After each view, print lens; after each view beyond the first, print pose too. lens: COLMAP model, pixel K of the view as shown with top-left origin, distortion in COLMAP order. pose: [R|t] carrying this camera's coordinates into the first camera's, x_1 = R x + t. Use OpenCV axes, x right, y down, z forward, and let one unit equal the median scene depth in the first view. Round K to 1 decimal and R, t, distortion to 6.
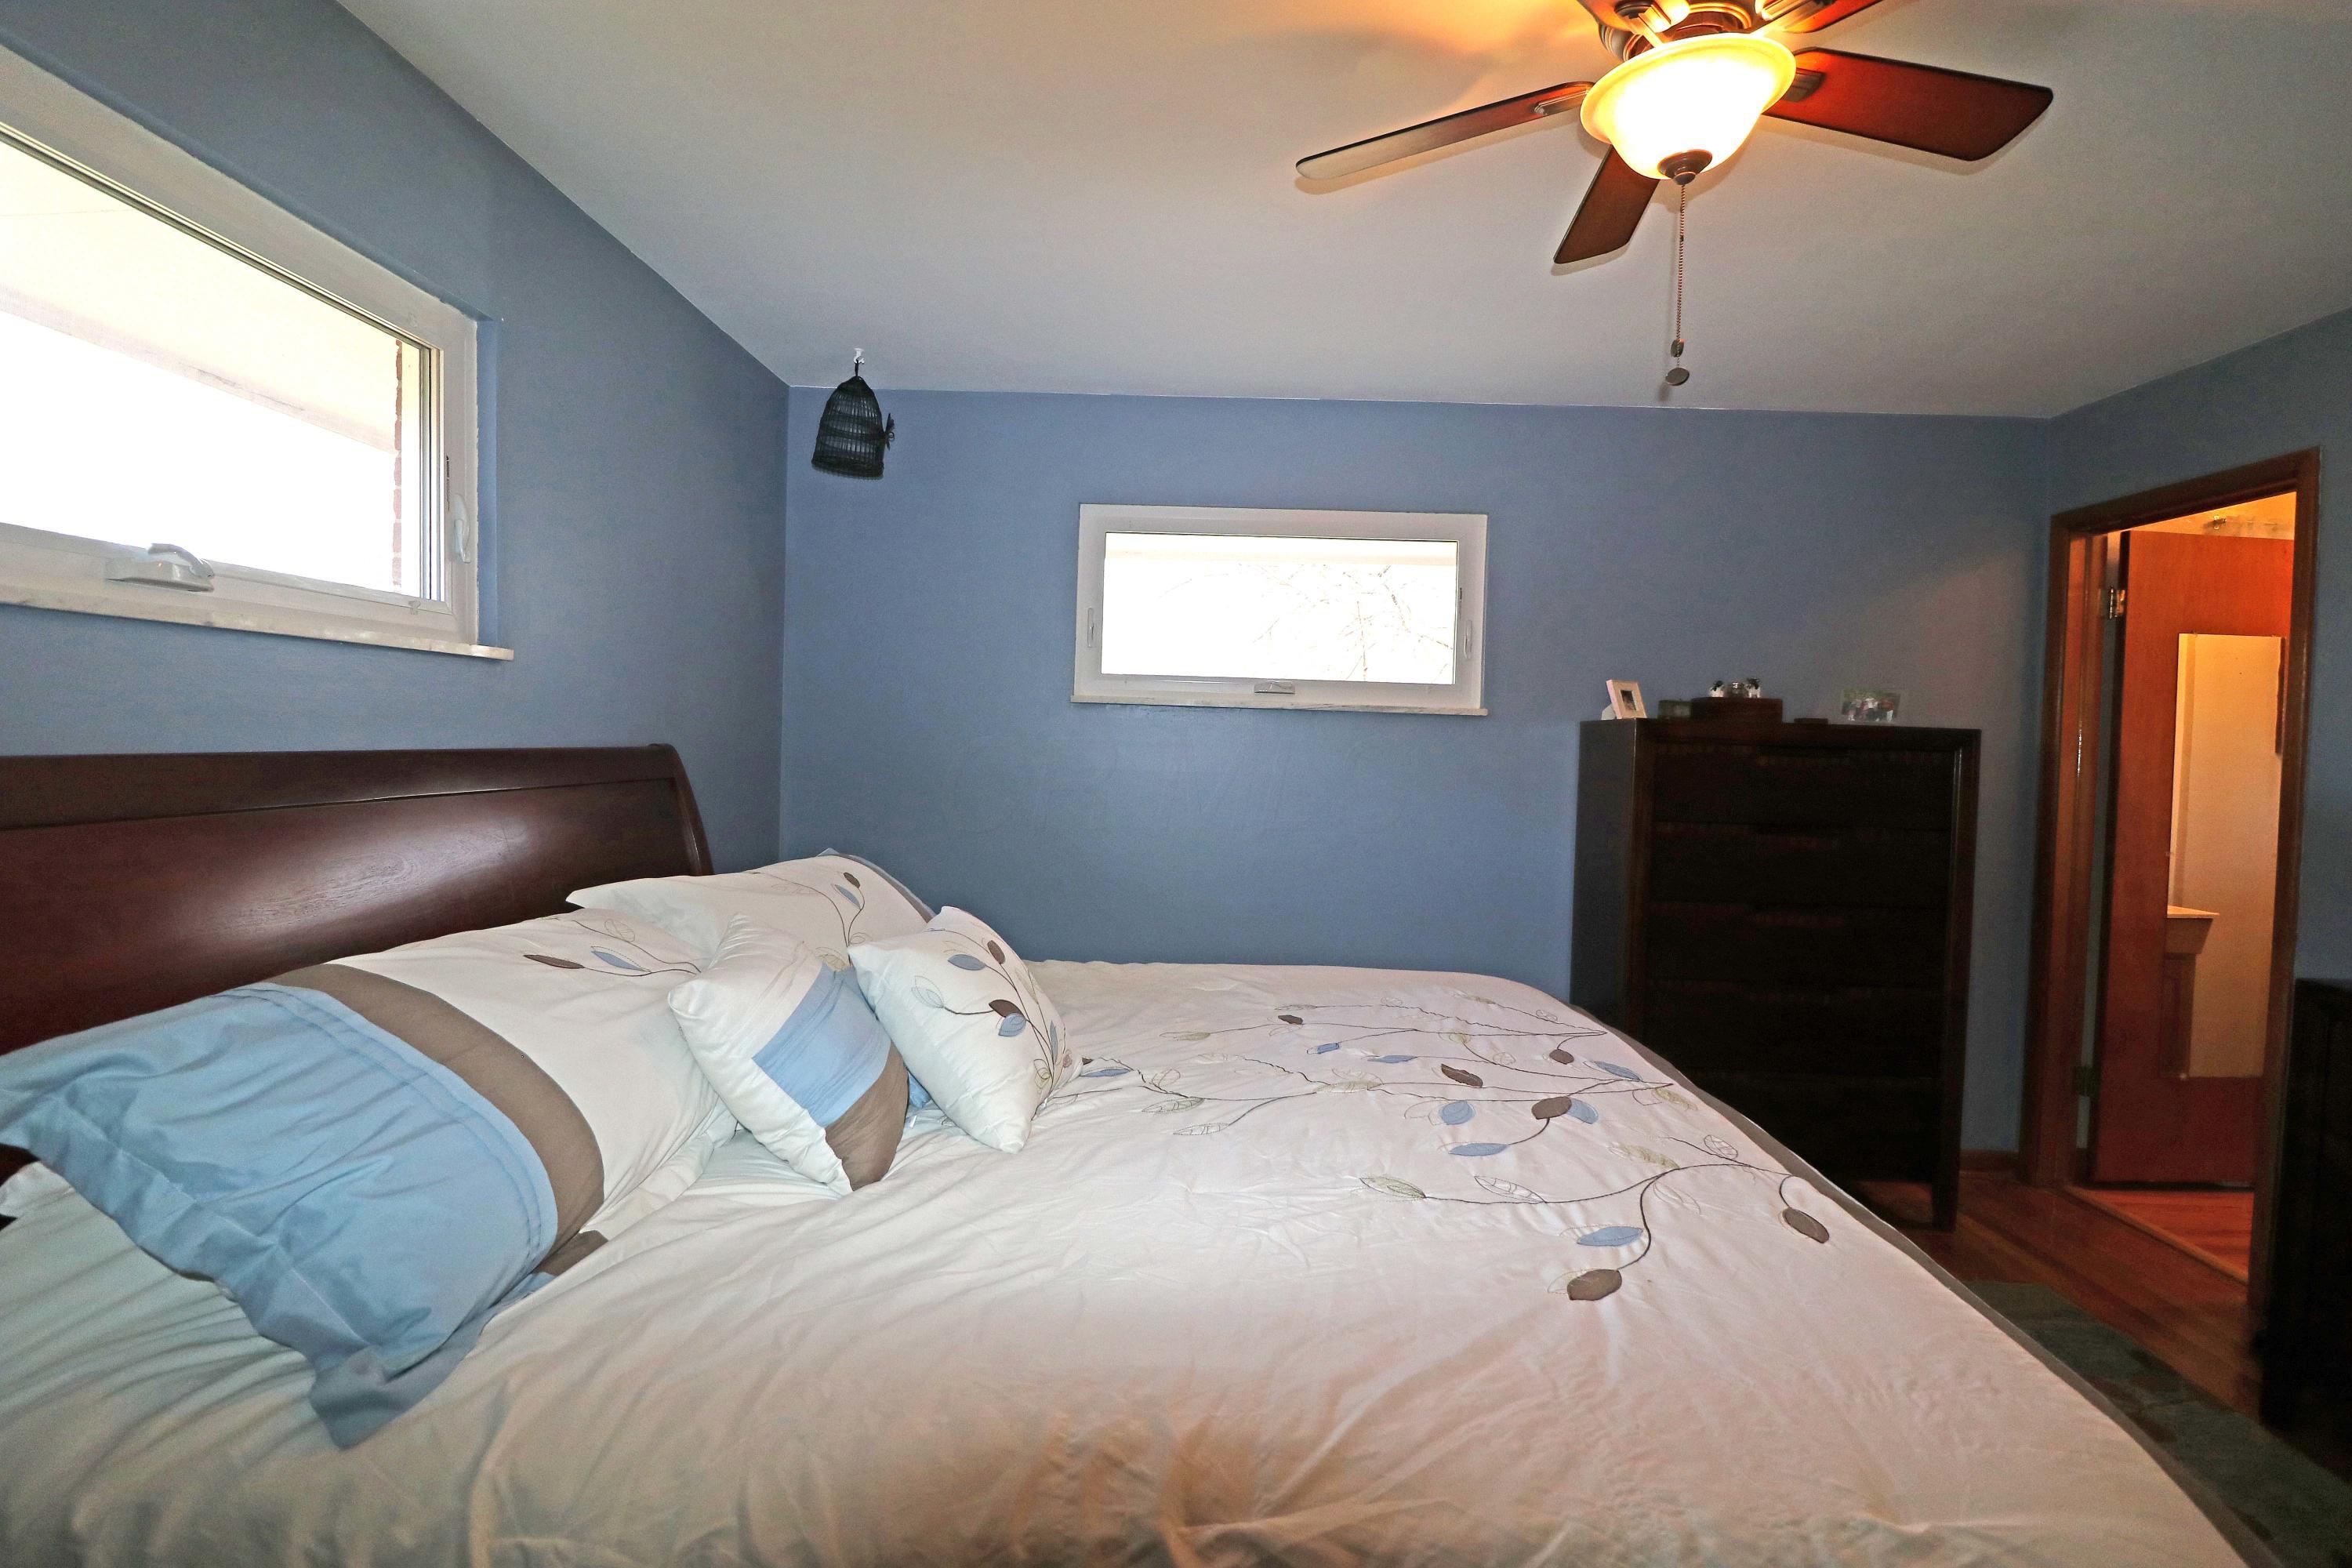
lens RADIAL K [[1090.1, 0, 1174.3], [0, 1090.1, 774.7], [0, 0, 1]] dist [-0.026912, -0.001038]
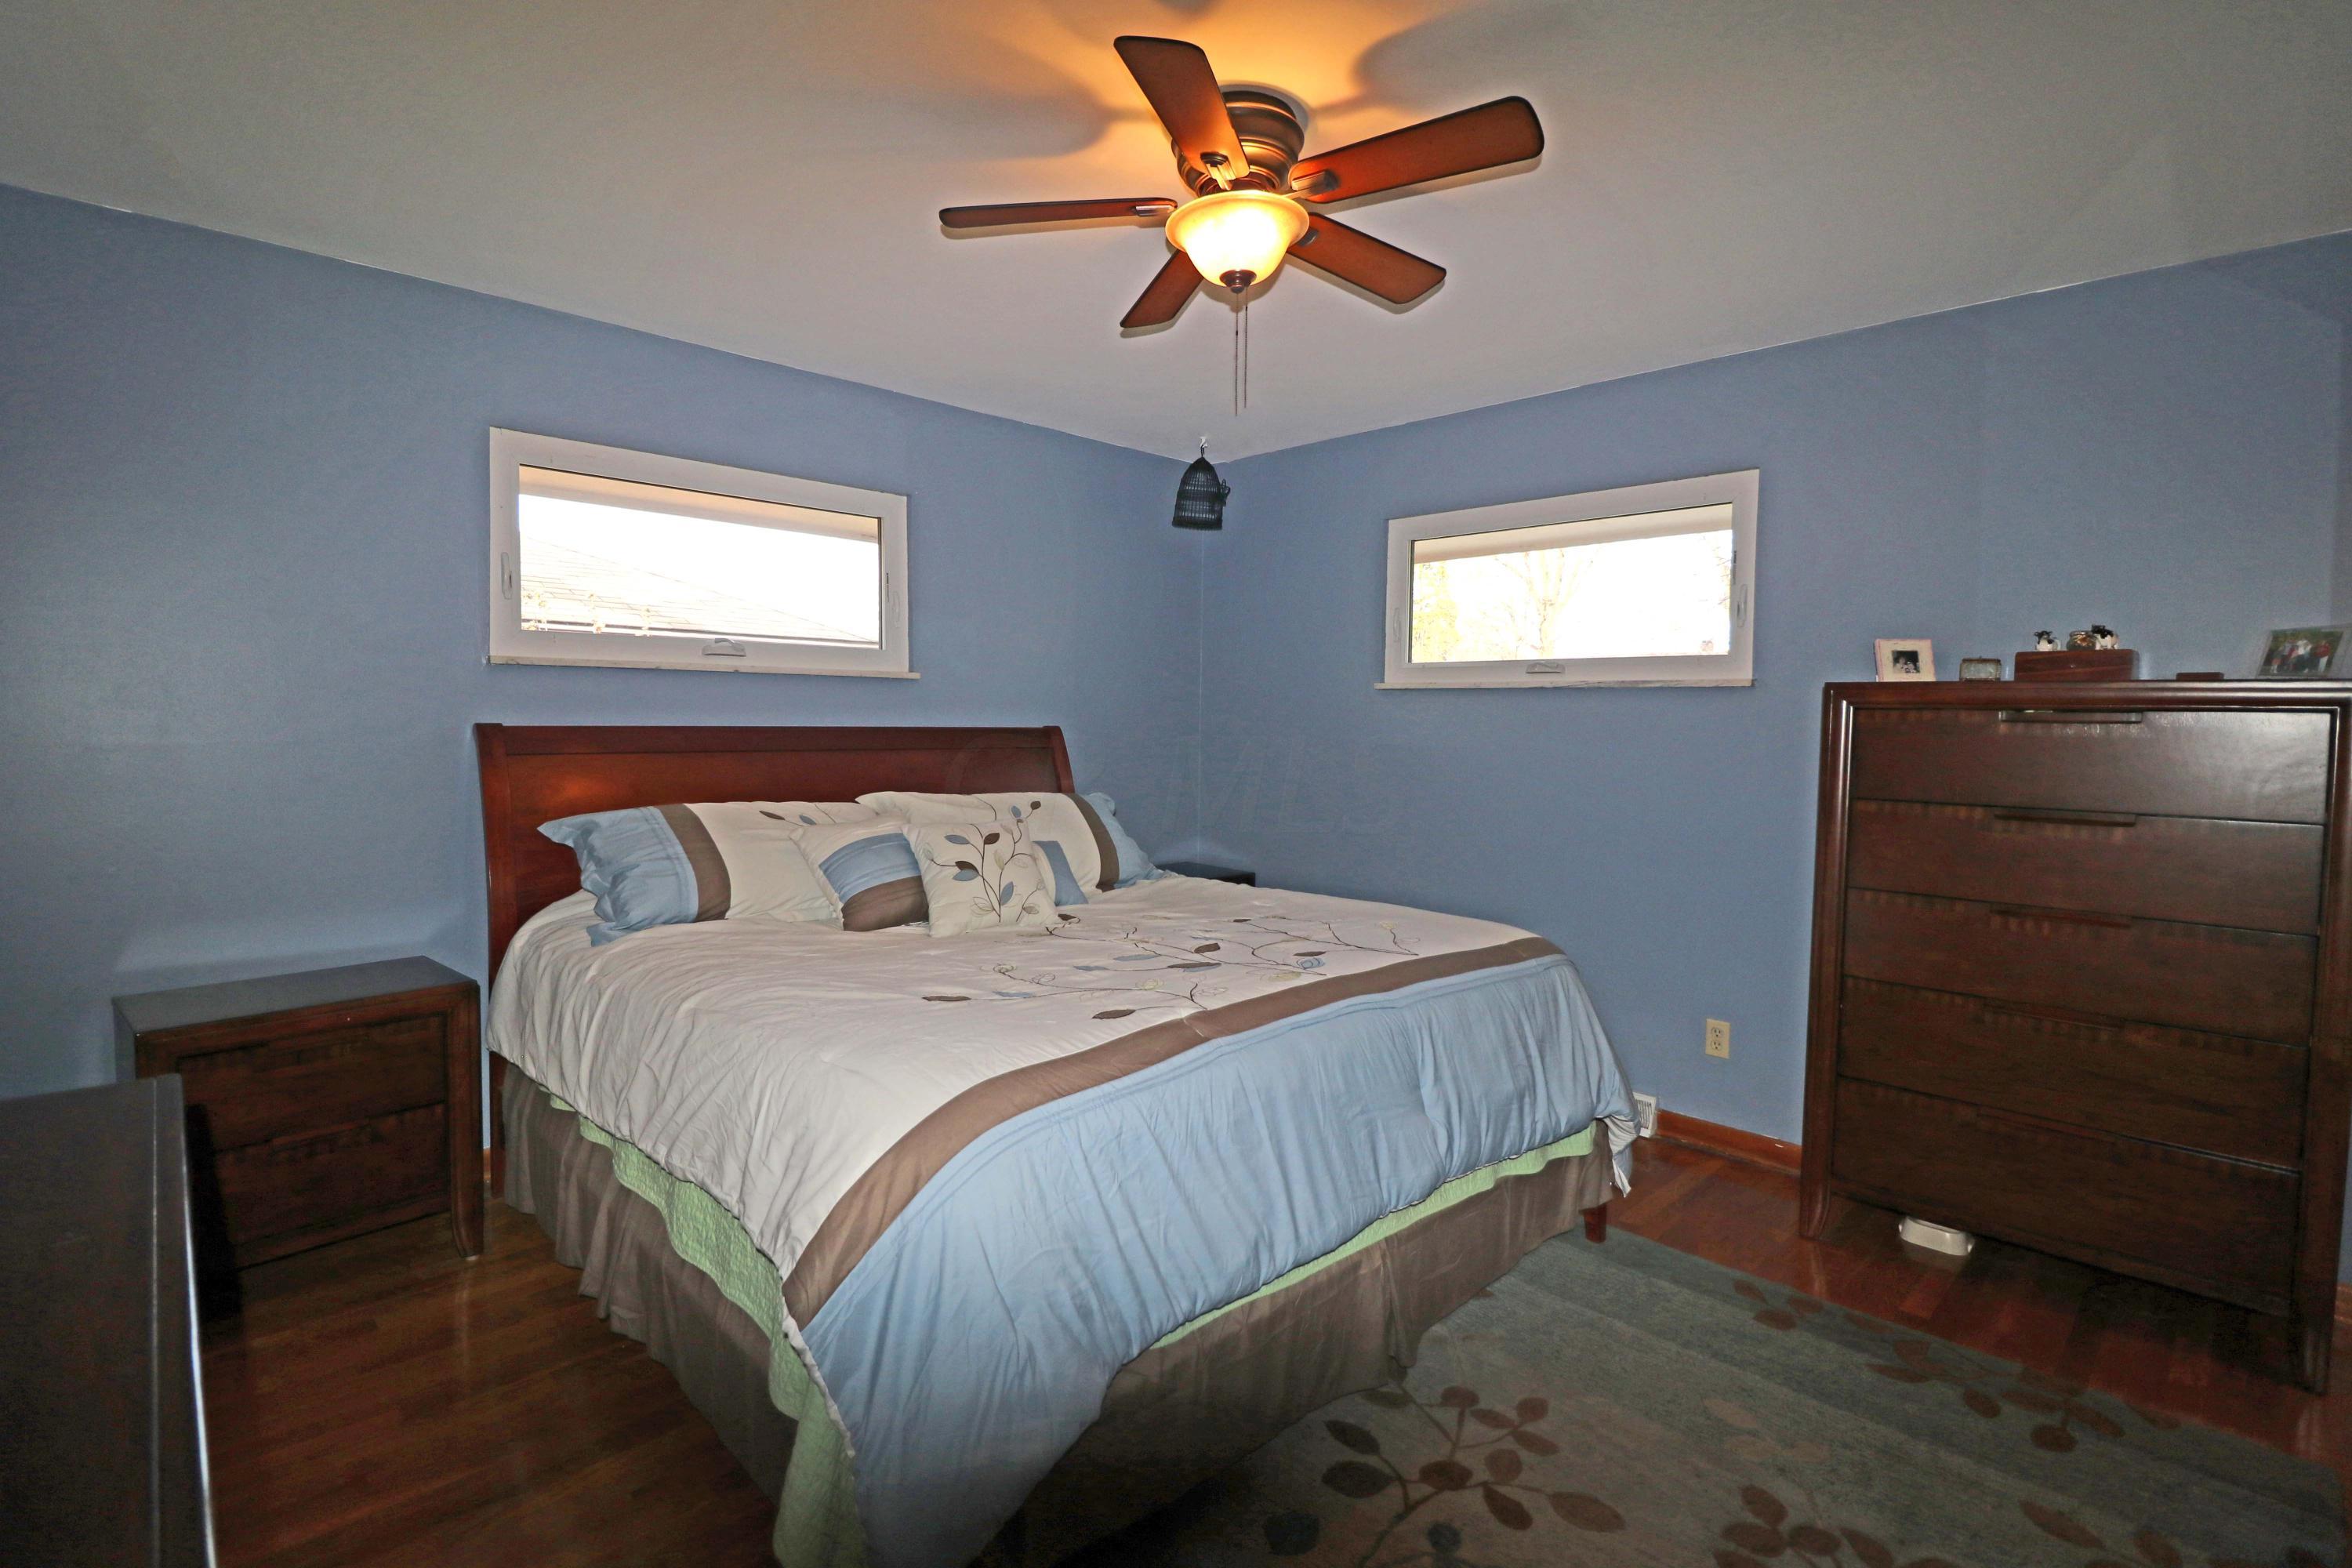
lens RADIAL K [[1090.1, 0, 1162.4], [0, 1090.1, 790.9], [0, 0, 1]] dist [-0.026912, -0.001038]
pose [[0.713065, 0.026357, -0.700602, 0.594663], [-0.013280, 0.999622, 0.024090, 0.020402], [0.700972, -0.007873, 0.713145, -0.018725]]
